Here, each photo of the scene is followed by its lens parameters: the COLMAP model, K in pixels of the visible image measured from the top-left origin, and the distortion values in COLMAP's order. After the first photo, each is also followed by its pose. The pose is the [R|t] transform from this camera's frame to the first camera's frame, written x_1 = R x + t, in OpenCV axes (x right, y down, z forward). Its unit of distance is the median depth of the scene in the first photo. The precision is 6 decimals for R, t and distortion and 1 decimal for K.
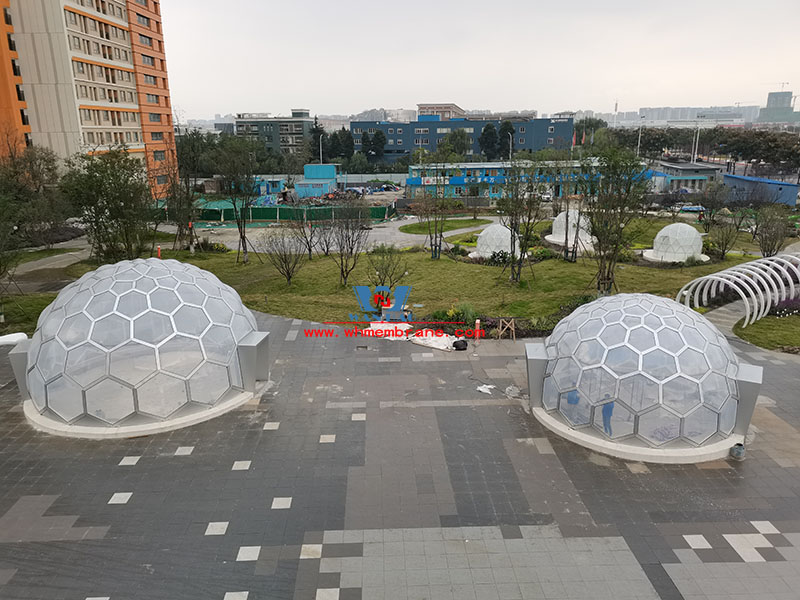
lens RADIAL K [[605.3, 0, 394.7], [0, 605.3, 299.1], [0, 0, 1]] dist [0.049496, -0.035328]
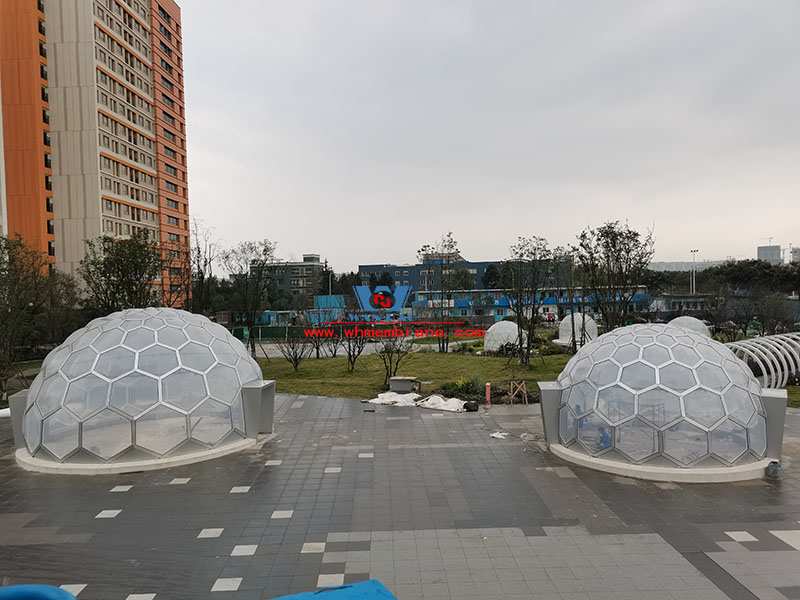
lens RADIAL K [[605.3, 0, 394.9], [0, 605.3, 301.0], [0, 0, 1]] dist [0.049496, -0.035328]
pose [[0.999842, -0.014305, -0.010591, -0.000586], [0.011248, 0.968979, -0.246886, 0.153442], [0.013794, 0.246728, 0.968987, 0.018692]]
